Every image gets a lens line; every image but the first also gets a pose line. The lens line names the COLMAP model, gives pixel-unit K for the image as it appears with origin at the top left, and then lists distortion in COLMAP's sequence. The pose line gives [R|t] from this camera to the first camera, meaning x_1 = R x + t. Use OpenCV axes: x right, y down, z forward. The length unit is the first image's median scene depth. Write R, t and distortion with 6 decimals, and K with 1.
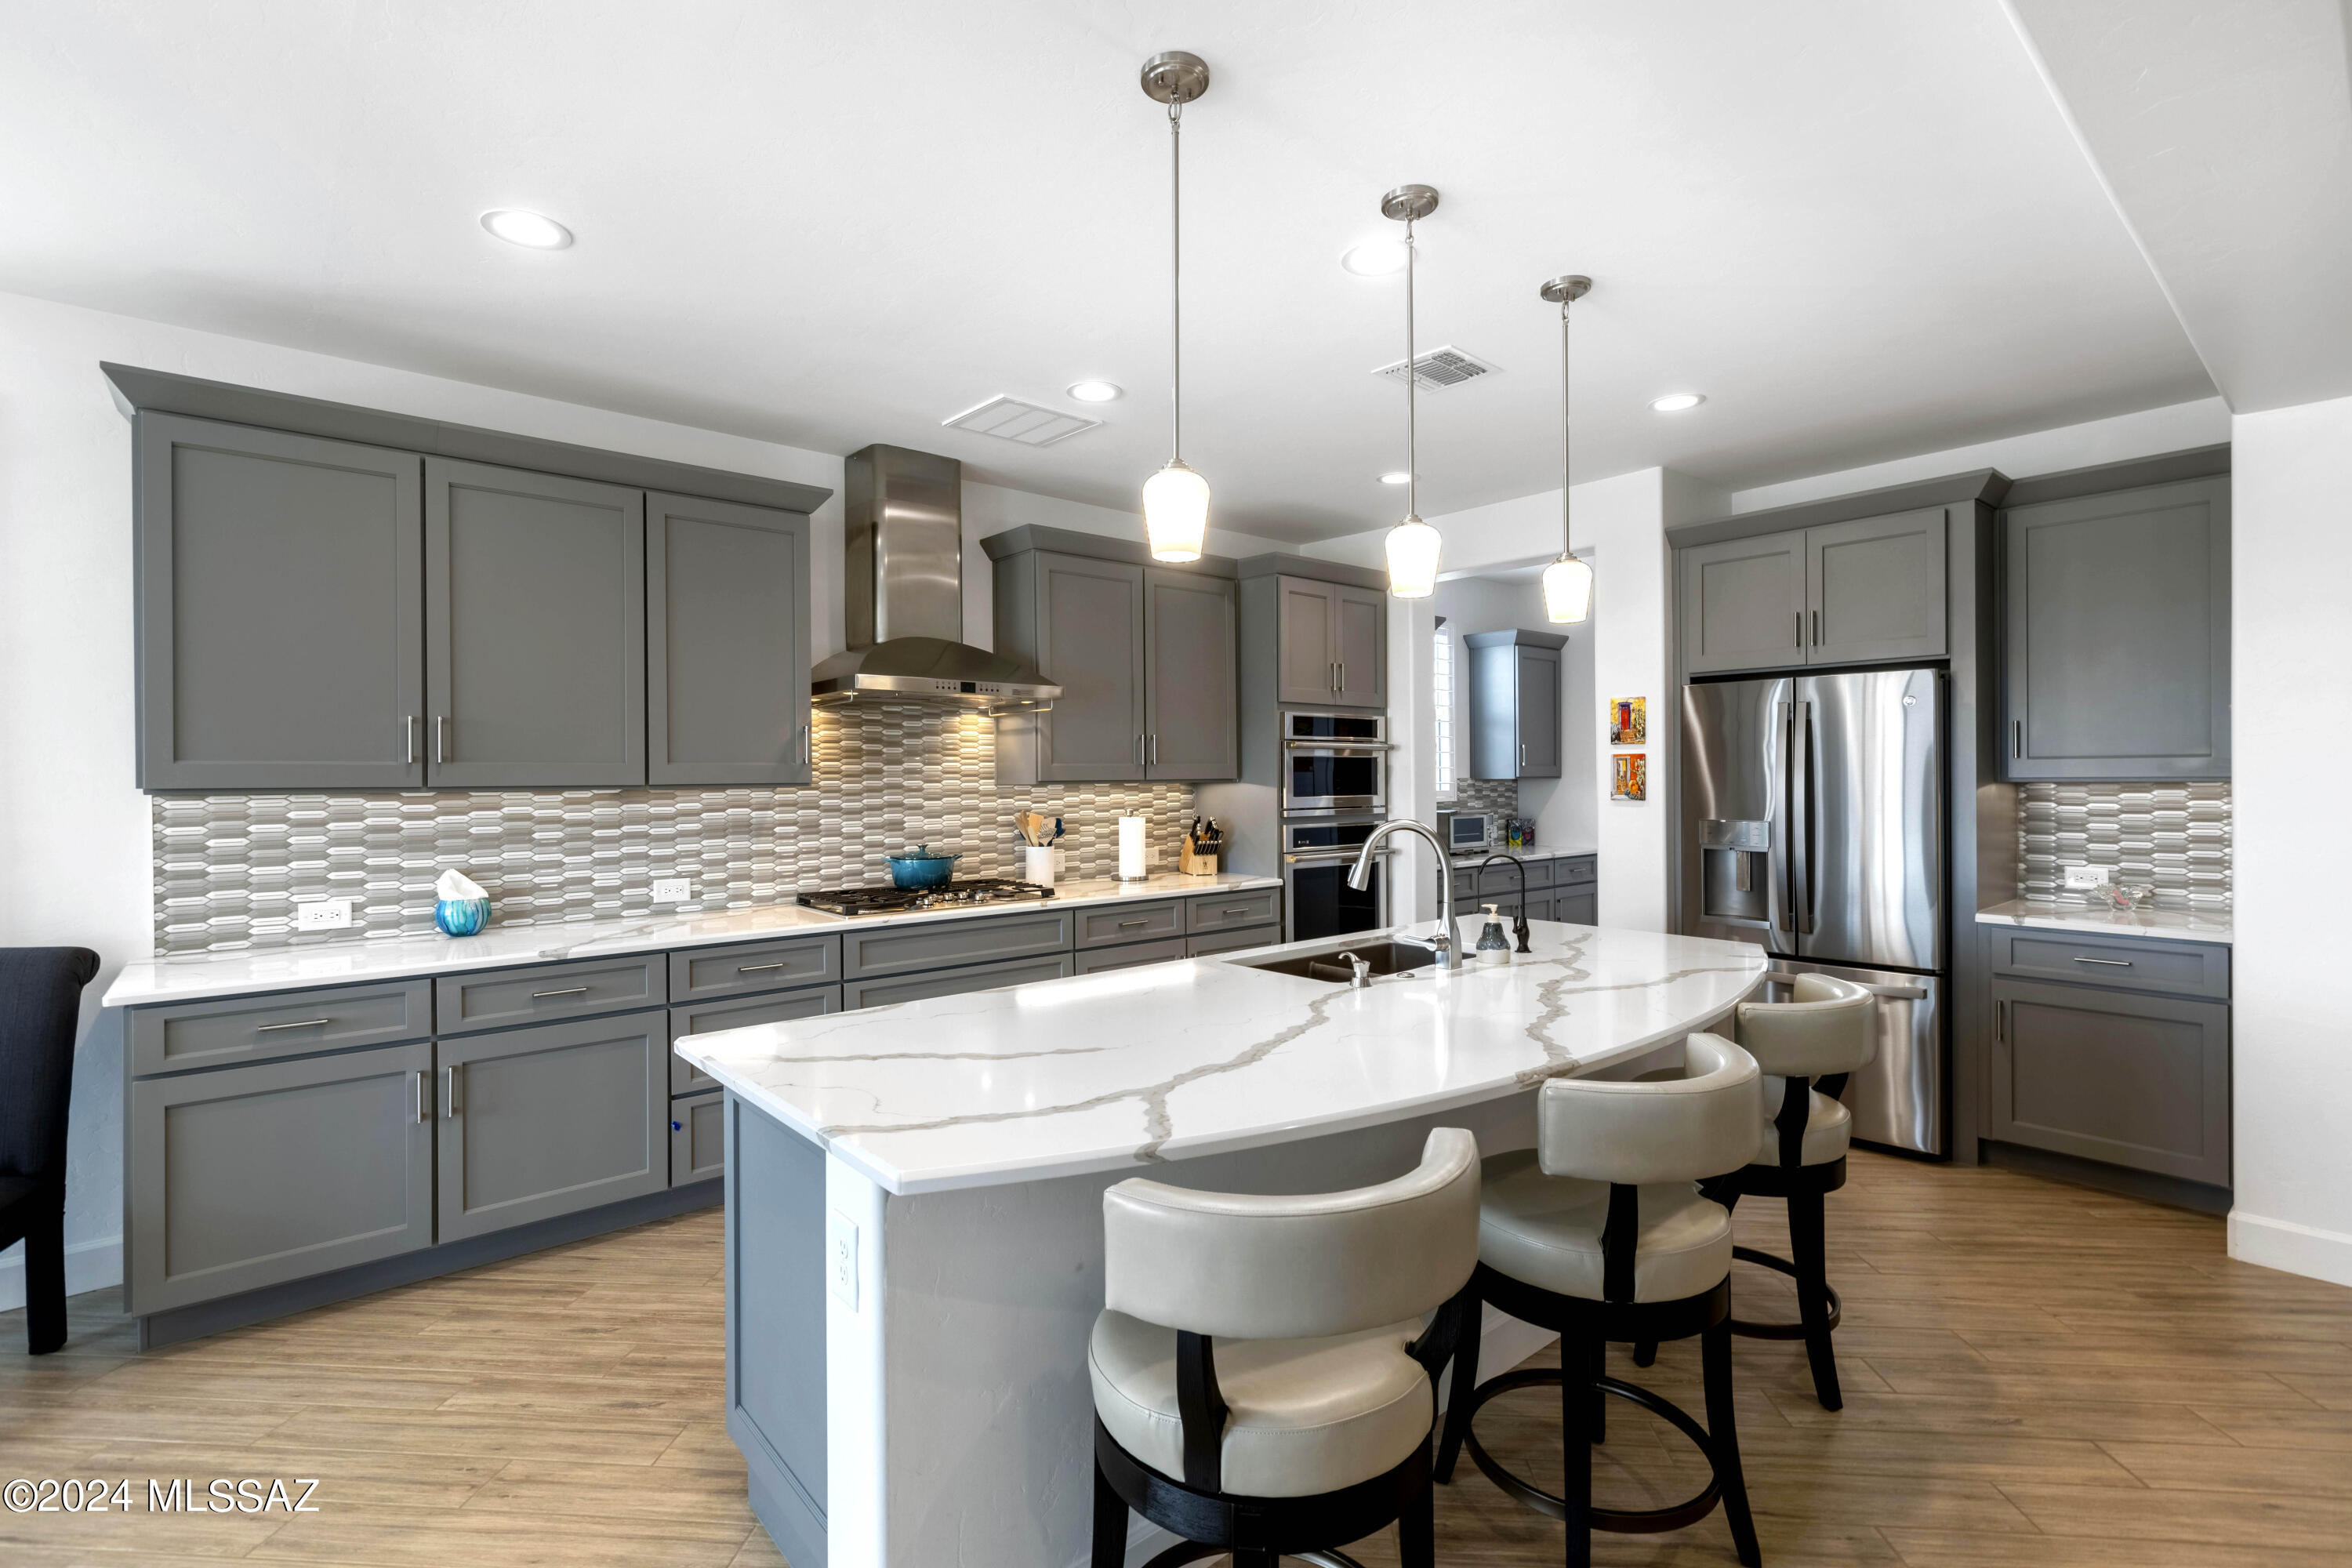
lens RADIAL K [[1080.7, 0, 1159.9], [0, 1080.7, 777.6], [0, 0, 1]] dist [0.001897, 0.002996]
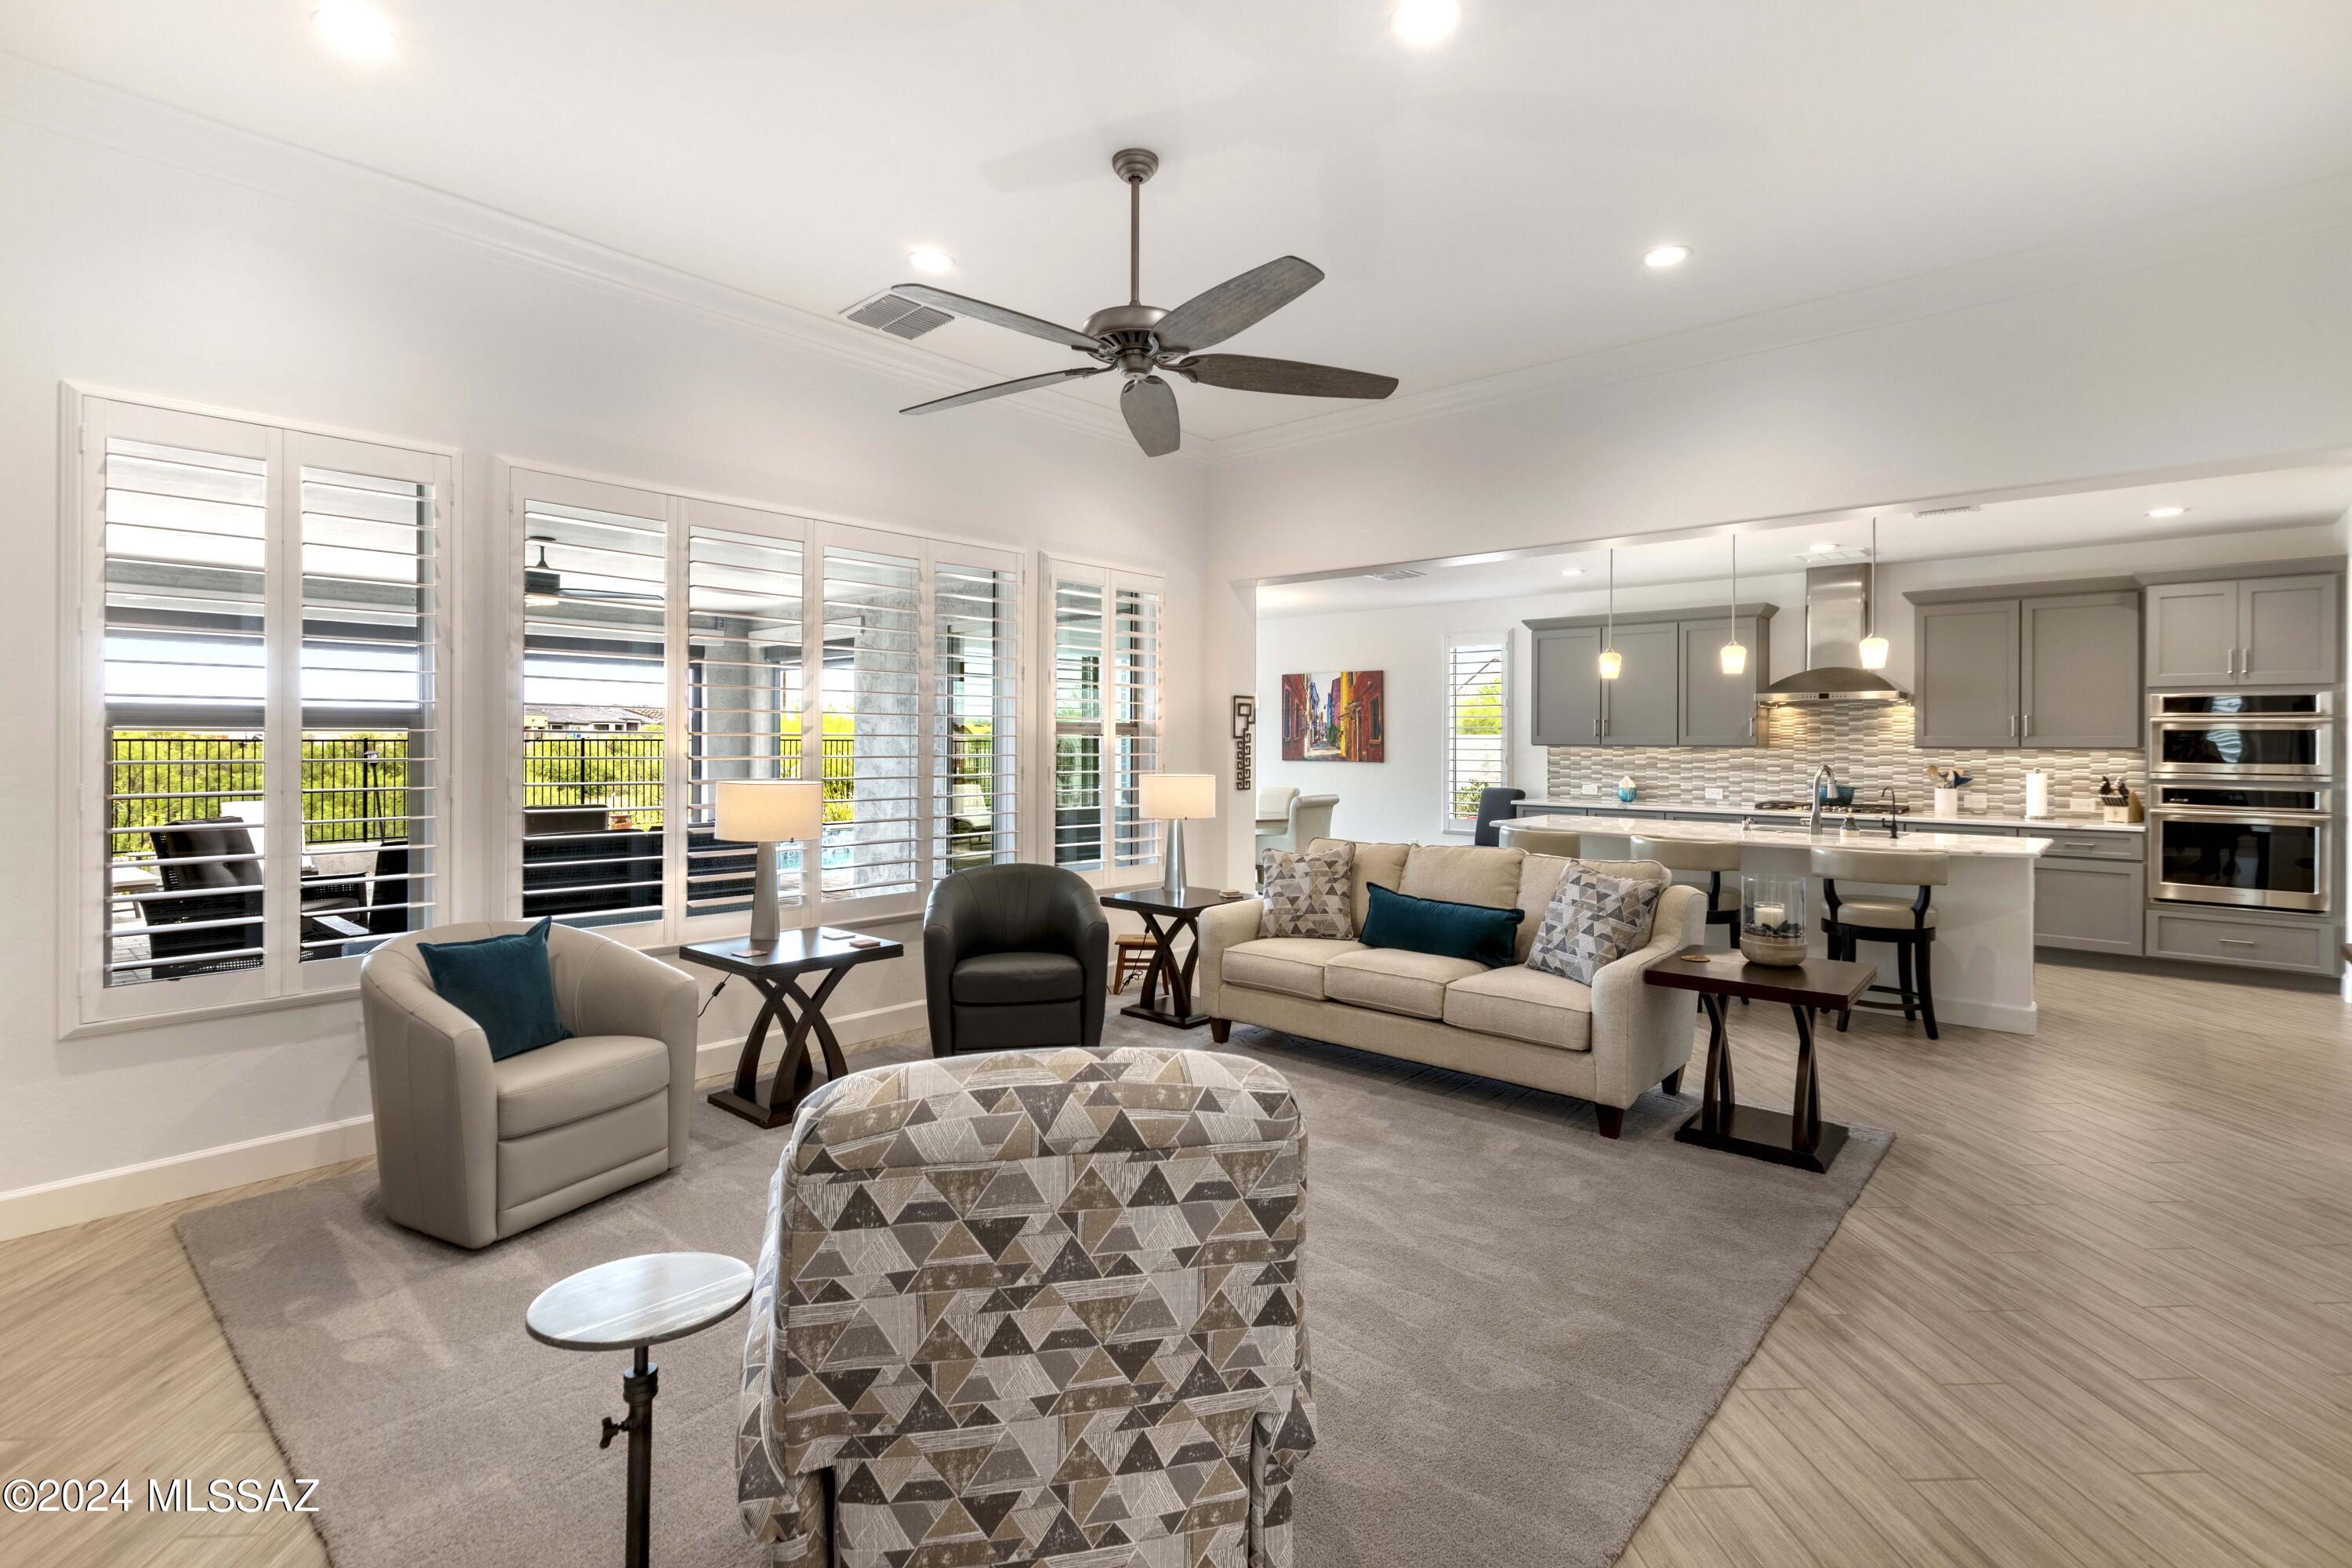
lens RADIAL K [[1080.7, 0, 1164.4], [0, 1080.7, 737.6], [0, 0, 1]] dist [0.001897, 0.002996]
pose [[0.129820, 0.003278, -0.991532, 1.557771], [-0.009581, 0.999952, 0.002052, -0.003182], [0.991491, 0.009234, 0.129845, -0.389962]]
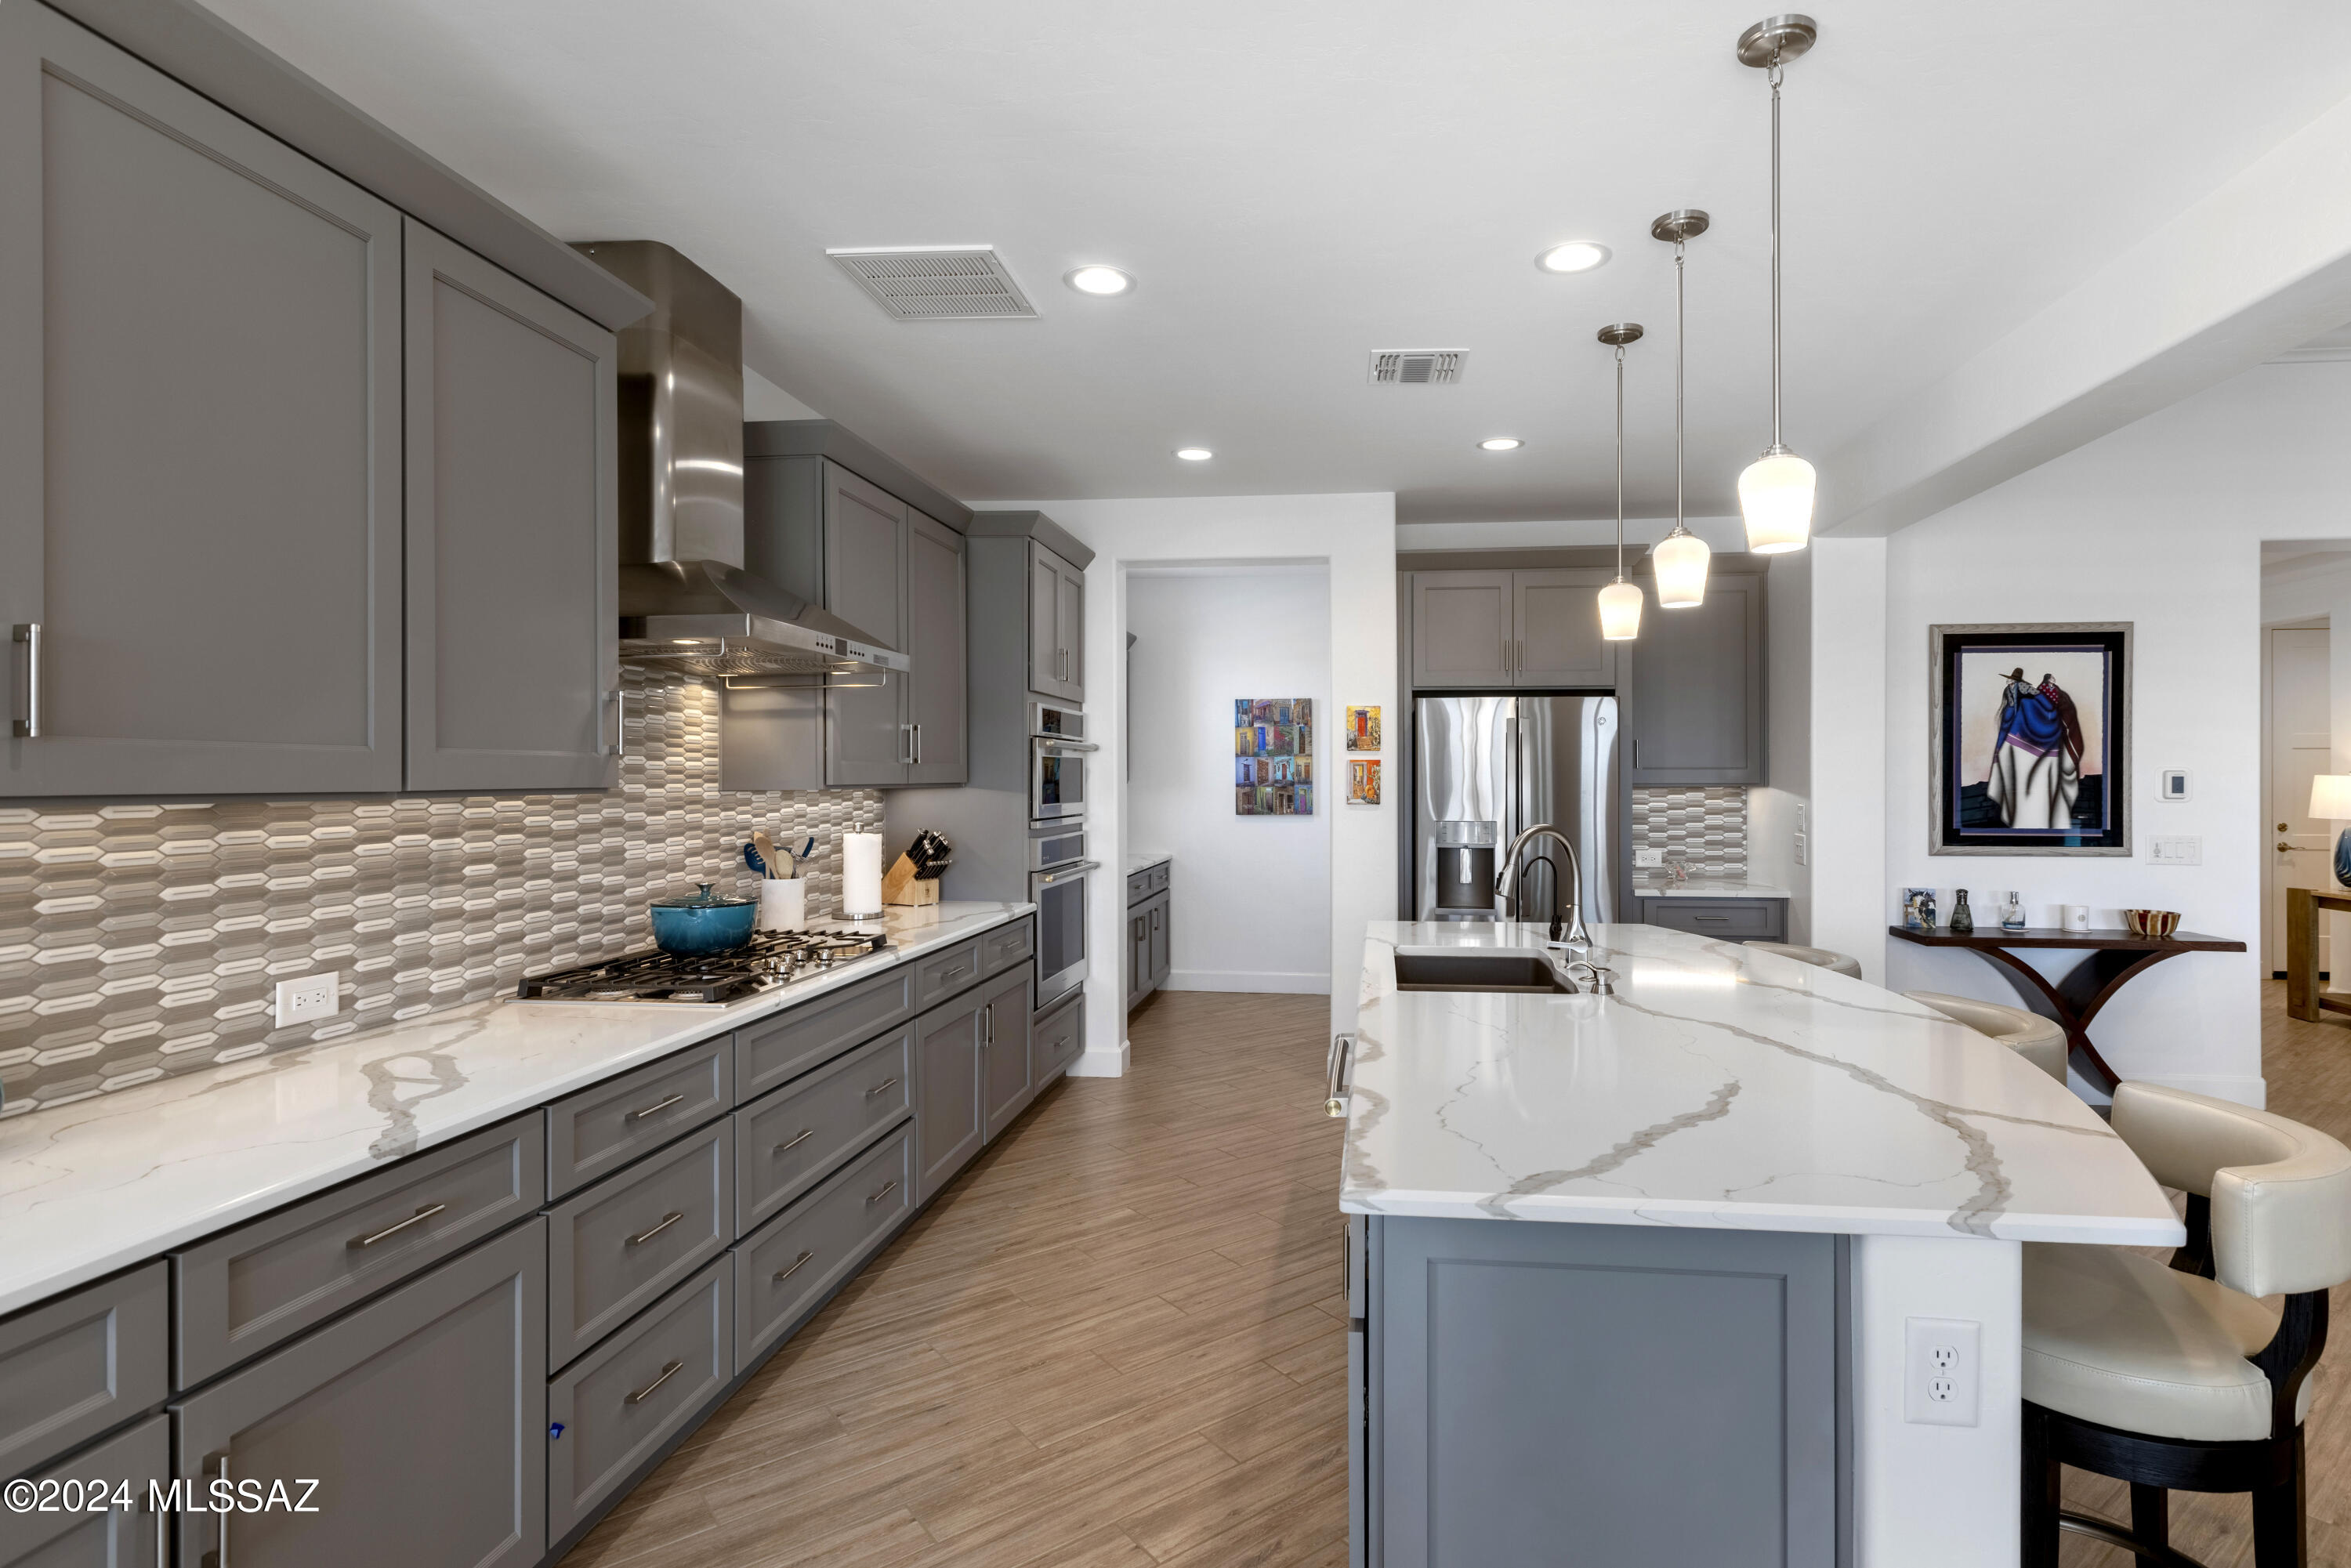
lens RADIAL K [[1184.7, 0, 1259.1], [0, 1184.7, 777.3], [0, 0, 1]] dist [0.001417, -0.002001]
pose [[0.718845, 0.005937, 0.695145, -0.508328], [-0.002530, 0.999979, -0.005924, 0.002143], [-0.695166, 0.002500, 0.718845, 0.283002]]
